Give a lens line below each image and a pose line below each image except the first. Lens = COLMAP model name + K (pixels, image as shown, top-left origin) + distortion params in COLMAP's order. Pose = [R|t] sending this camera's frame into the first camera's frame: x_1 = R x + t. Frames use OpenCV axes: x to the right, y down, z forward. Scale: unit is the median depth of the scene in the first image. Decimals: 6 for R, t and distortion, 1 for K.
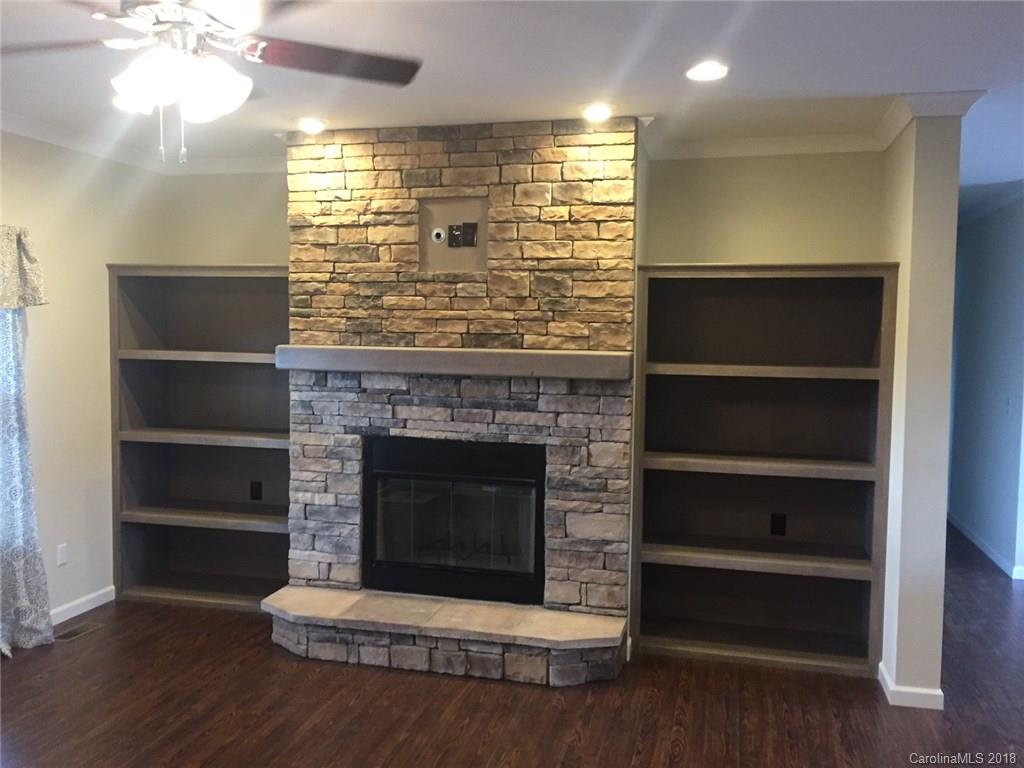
lens RADIAL K [[896.7, 0, 512.0], [0, 896.7, 384.0], [0, 0, 1]] dist [0.077160, -0.091526]
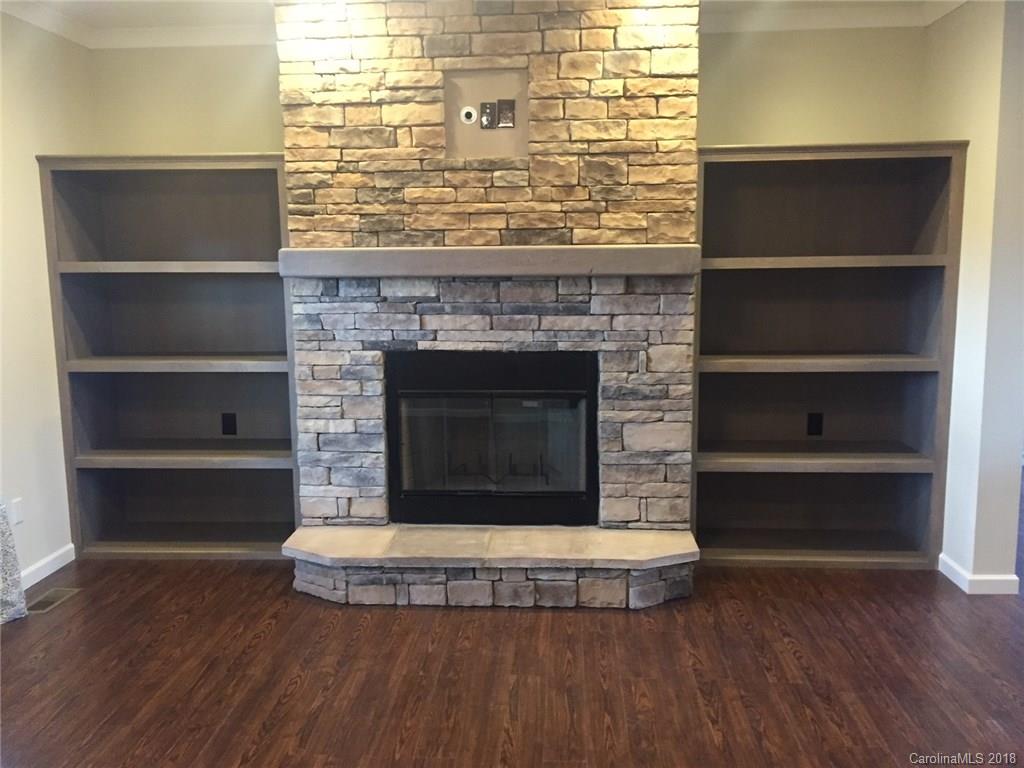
lens RADIAL K [[896.7, 0, 512.0], [0, 896.7, 384.0], [0, 0, 1]] dist [0.077160, -0.091526]
pose [[0.982085, -0.051097, 0.181381, -0.214888], [0.036545, 0.995905, 0.082688, 0.022469], [-0.184863, -0.074578, 0.979930, 0.125072]]
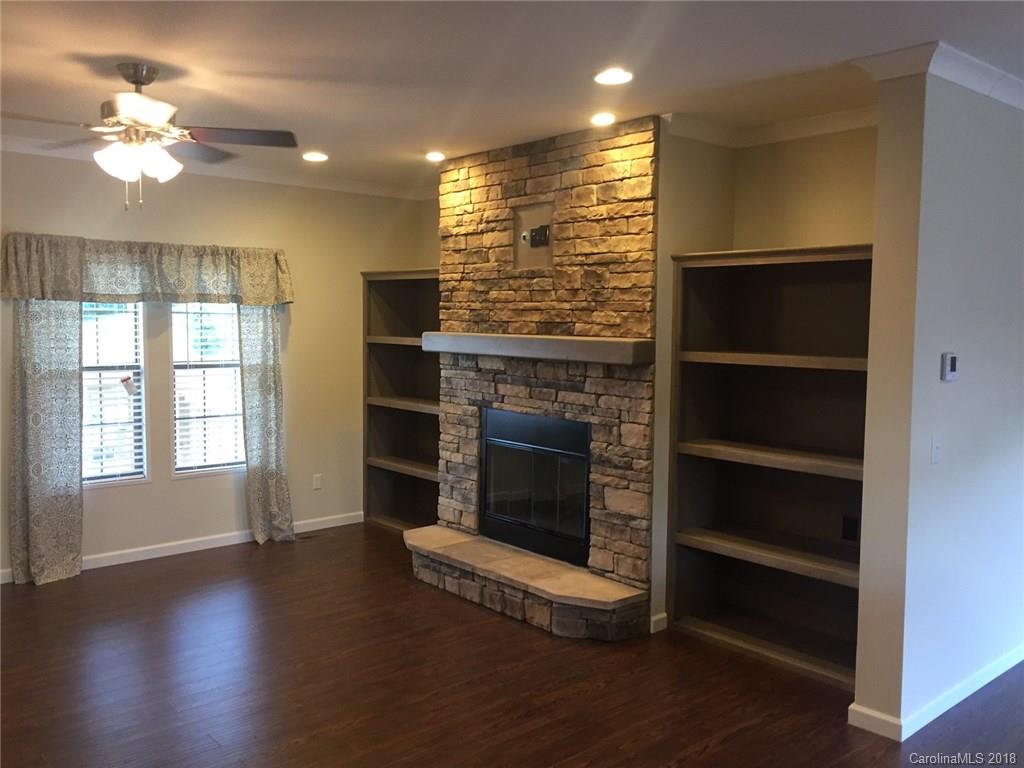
lens RADIAL K [[896.7, 0, 512.0], [0, 896.7, 384.0], [0, 0, 1]] dist [0.077160, -0.091526]
pose [[0.817982, 0.038361, -0.573963, 0.587467], [-0.036509, 0.999224, 0.014753, 0.007058], [0.574084, 0.008887, 0.818748, 0.042939]]
